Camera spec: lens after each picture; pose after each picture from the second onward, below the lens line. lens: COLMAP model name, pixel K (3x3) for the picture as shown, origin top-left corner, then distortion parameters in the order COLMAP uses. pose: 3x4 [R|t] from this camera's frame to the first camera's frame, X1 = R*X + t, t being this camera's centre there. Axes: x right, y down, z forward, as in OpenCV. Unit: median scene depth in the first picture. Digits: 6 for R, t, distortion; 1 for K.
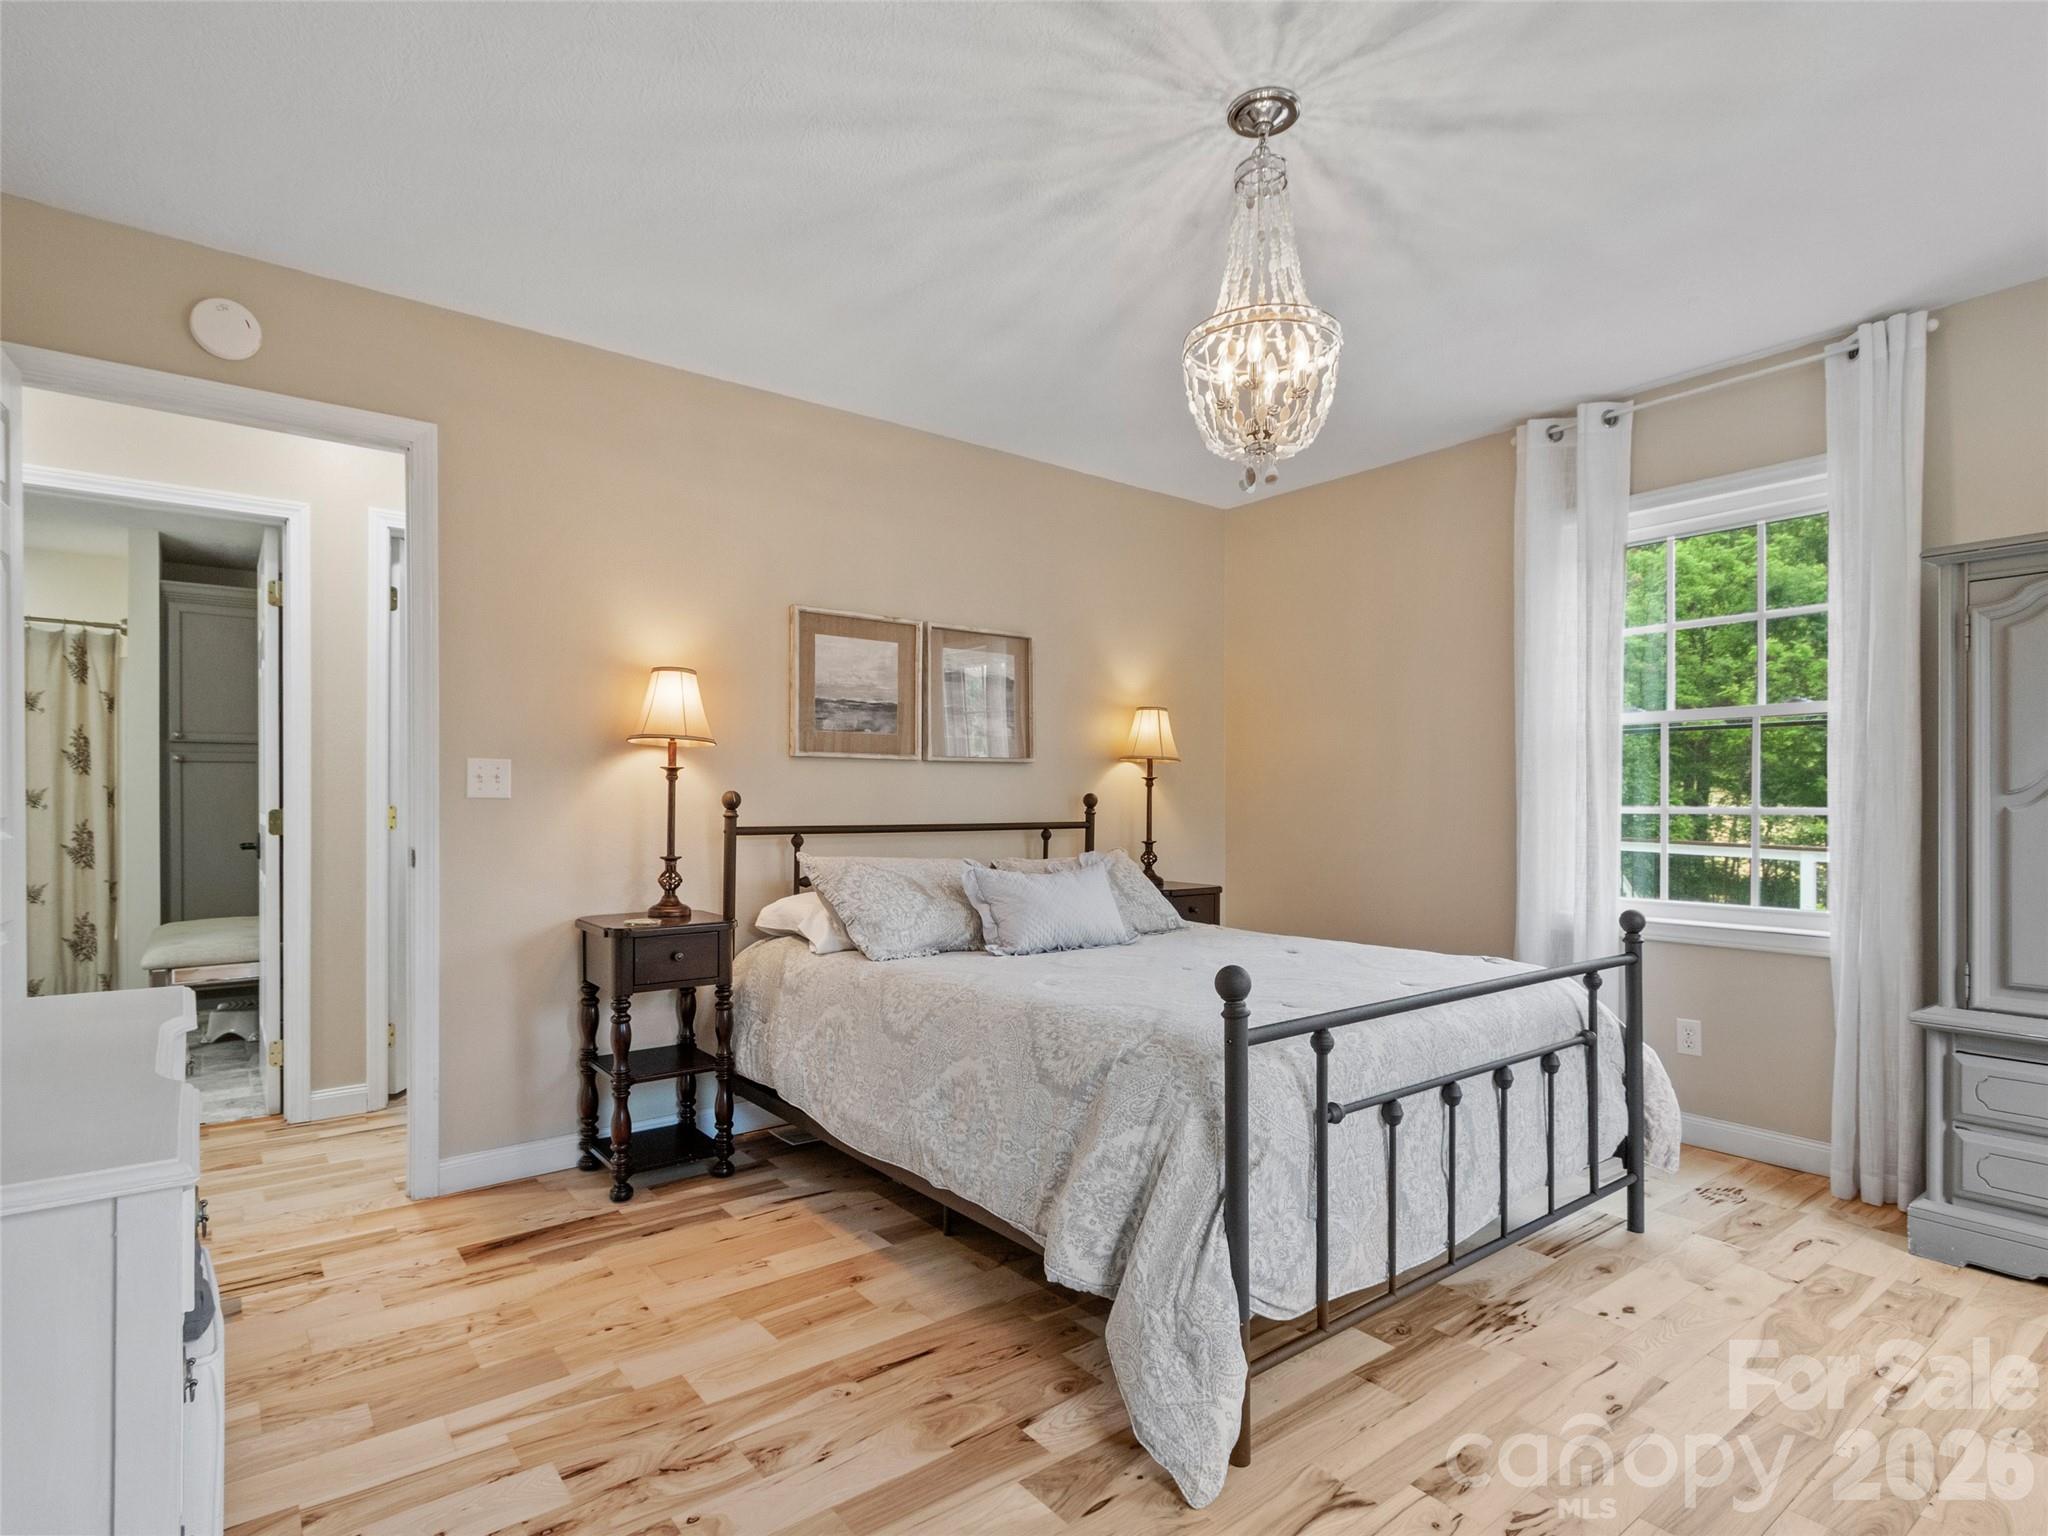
lens RADIAL K [[1056.8, 0, 1023.6], [0, 1056.8, 809.9], [0, 0, 1]] dist [0.000848, -0.001057]
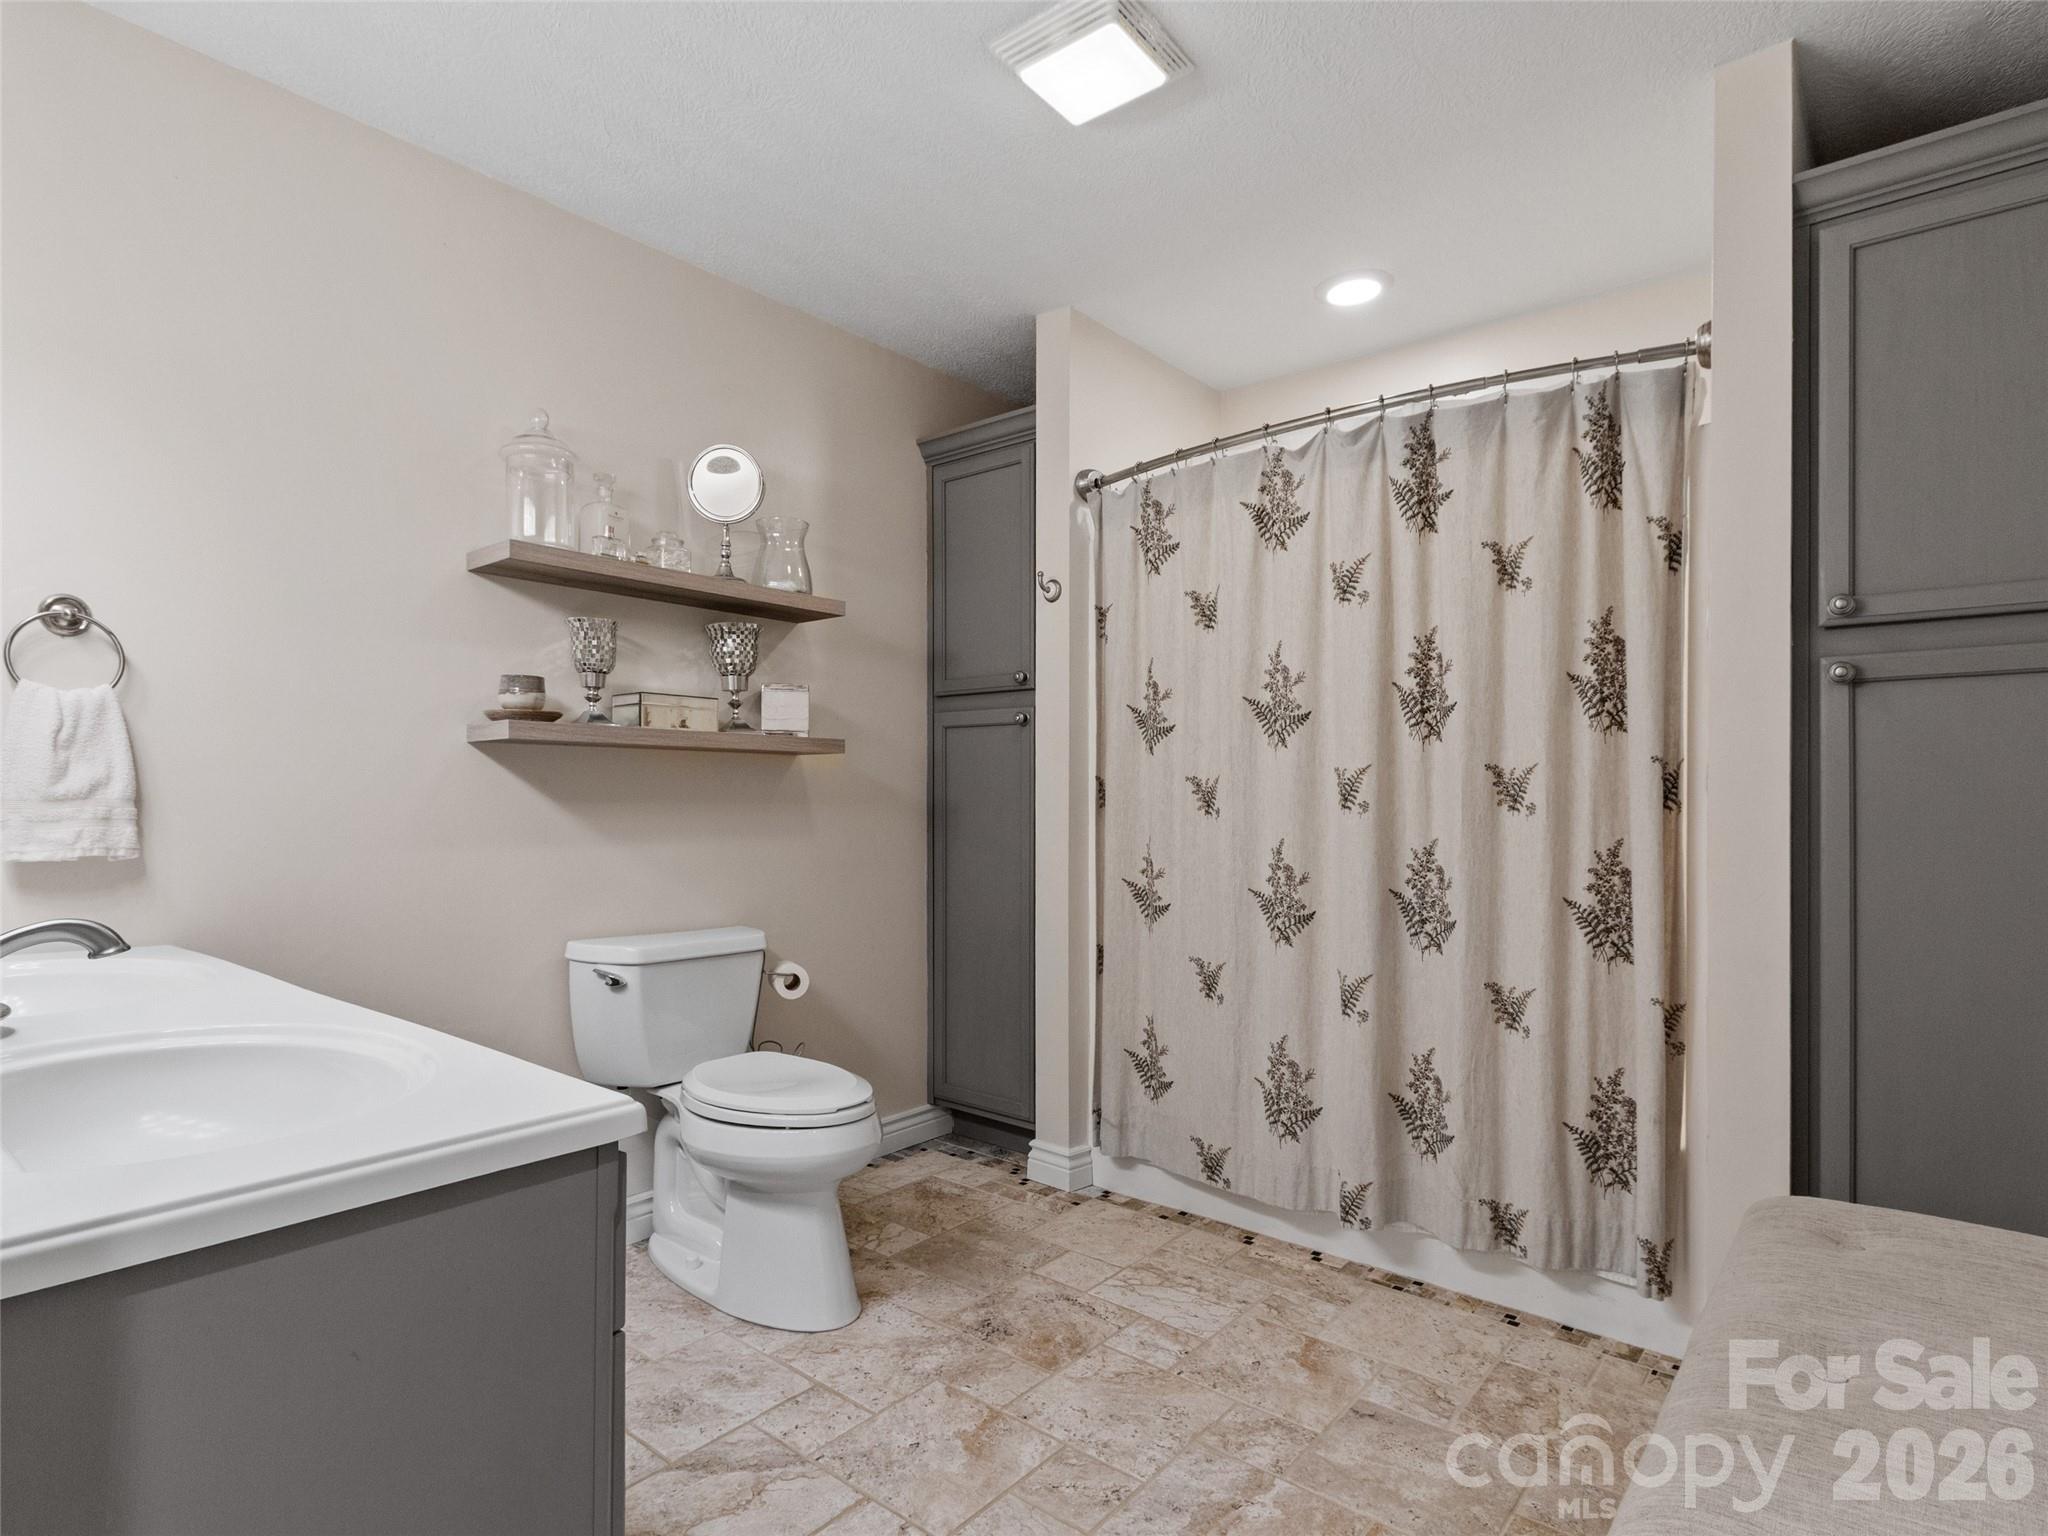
lens RADIAL K [[1056.8, 0, 1010.6], [0, 1056.8, 781.5], [0, 0, 1]] dist [0.000848, -0.001057]
pose [[0.235060, -0.005074, -0.971968, -0.530239], [-0.010532, 0.999914, -0.007767, -0.007799], [0.971924, 0.012062, 0.234987, 0.657040]]
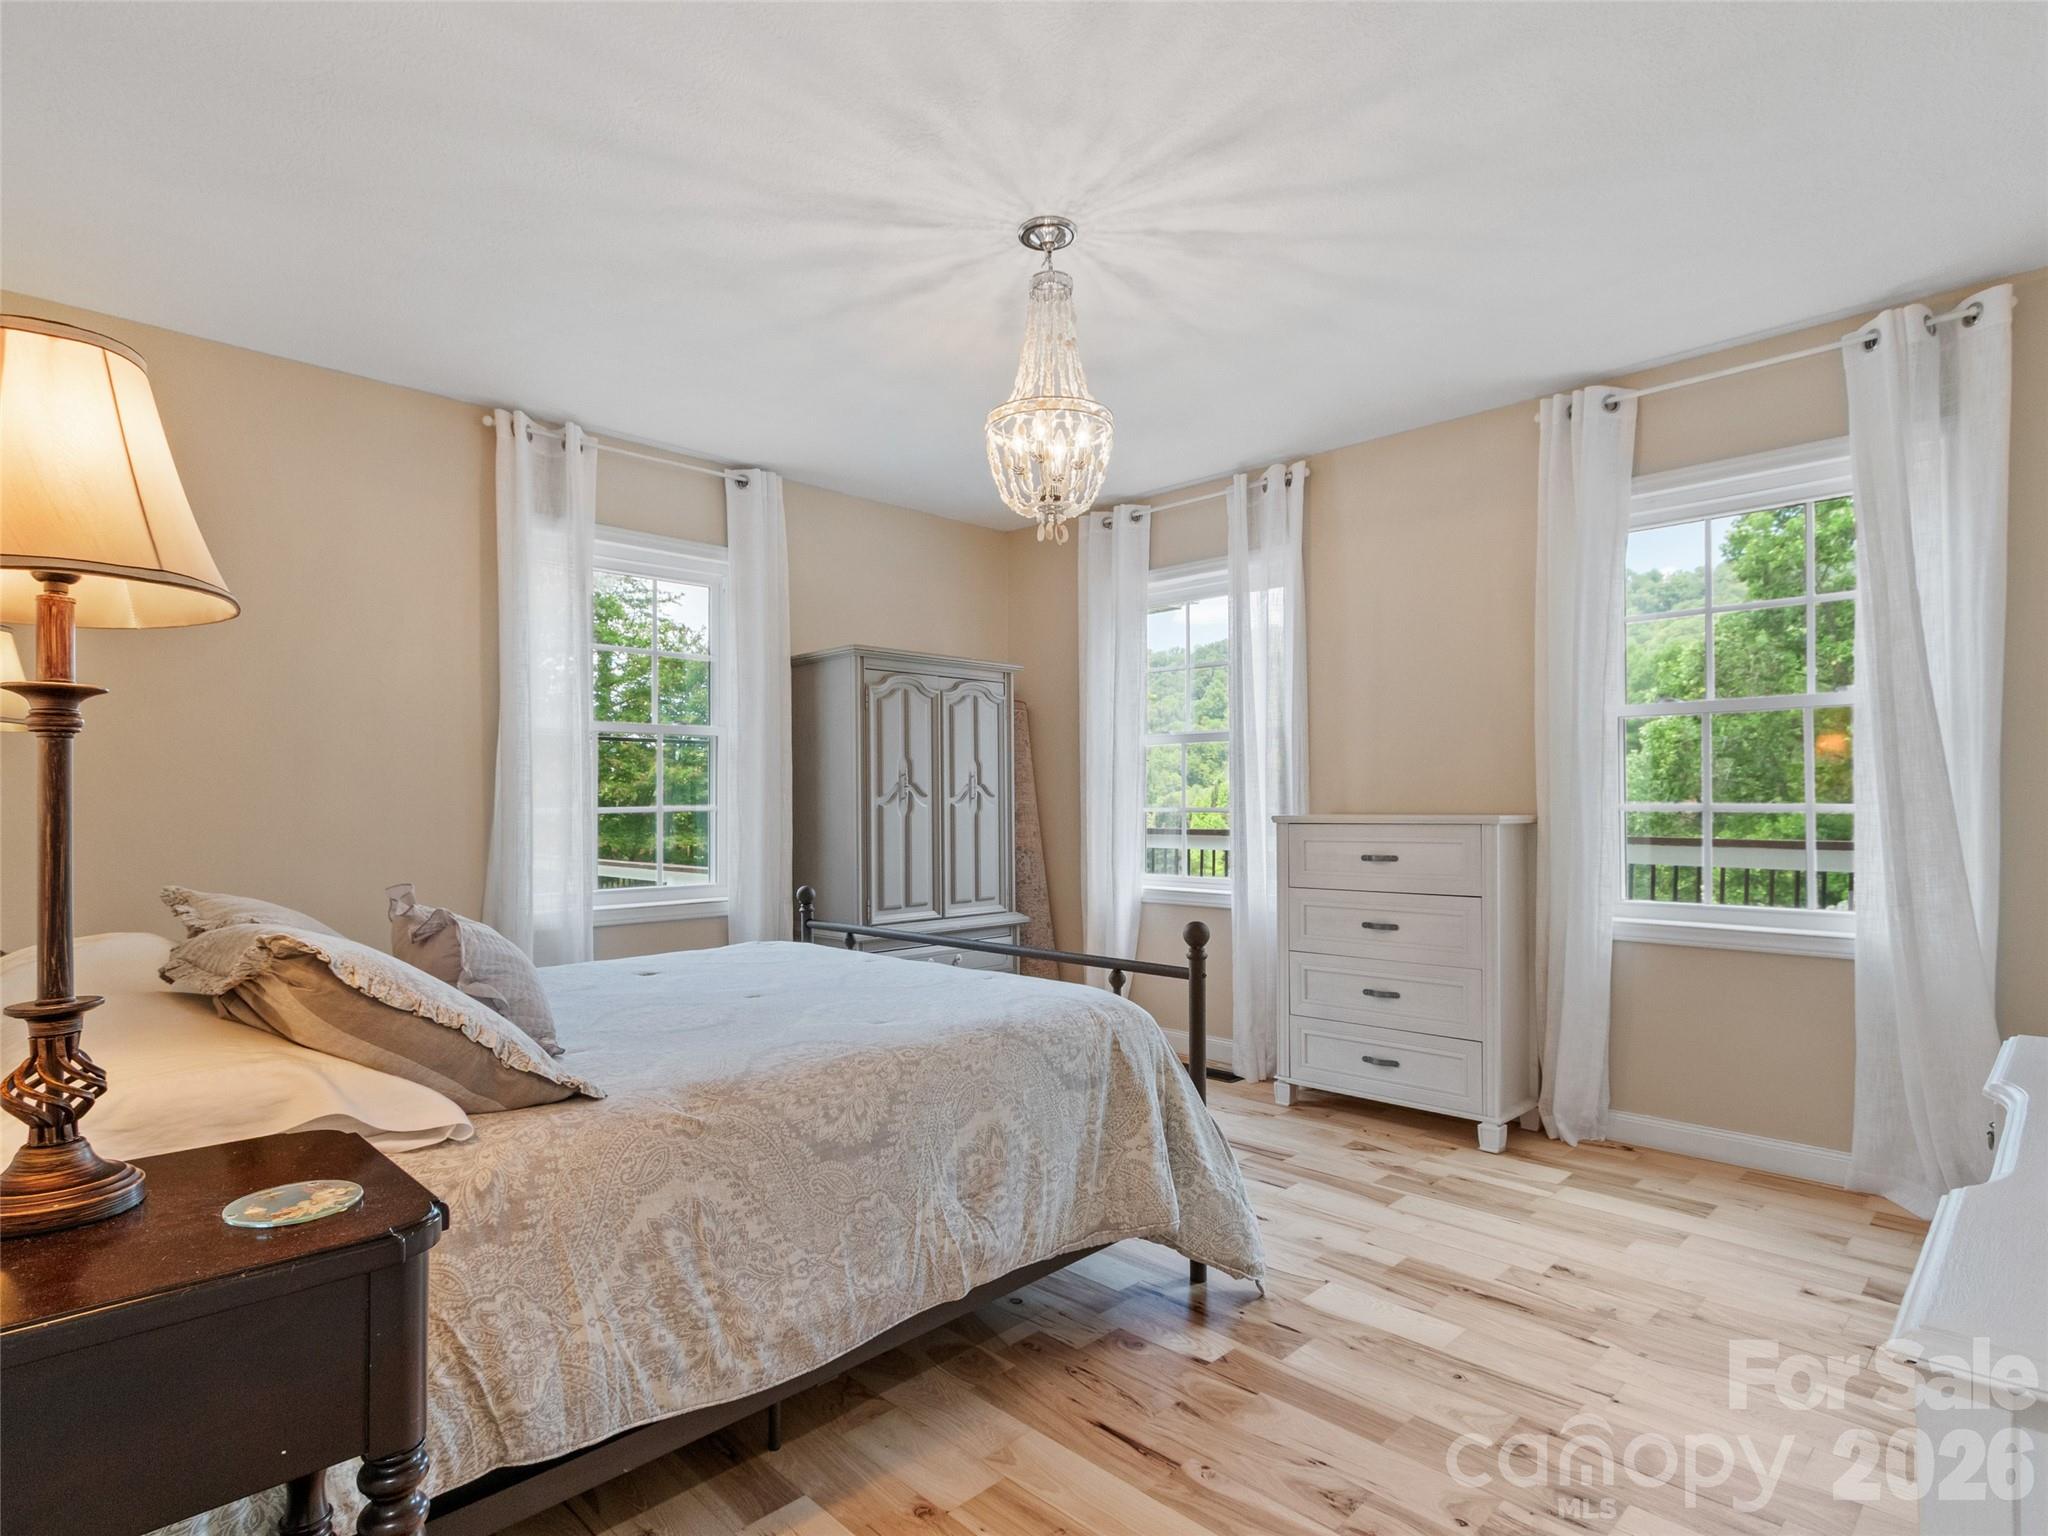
lens RADIAL K [[1056.8, 0, 1017.8], [0, 1056.8, 795.4], [0, 0, 1]] dist [0.000848, -0.001057]
pose [[-0.111855, 0.002540, 0.993721, -1.331753], [0.009508, 0.999954, -0.001486, -0.018807], [-0.993679, 0.009282, -0.111874, 1.608934]]
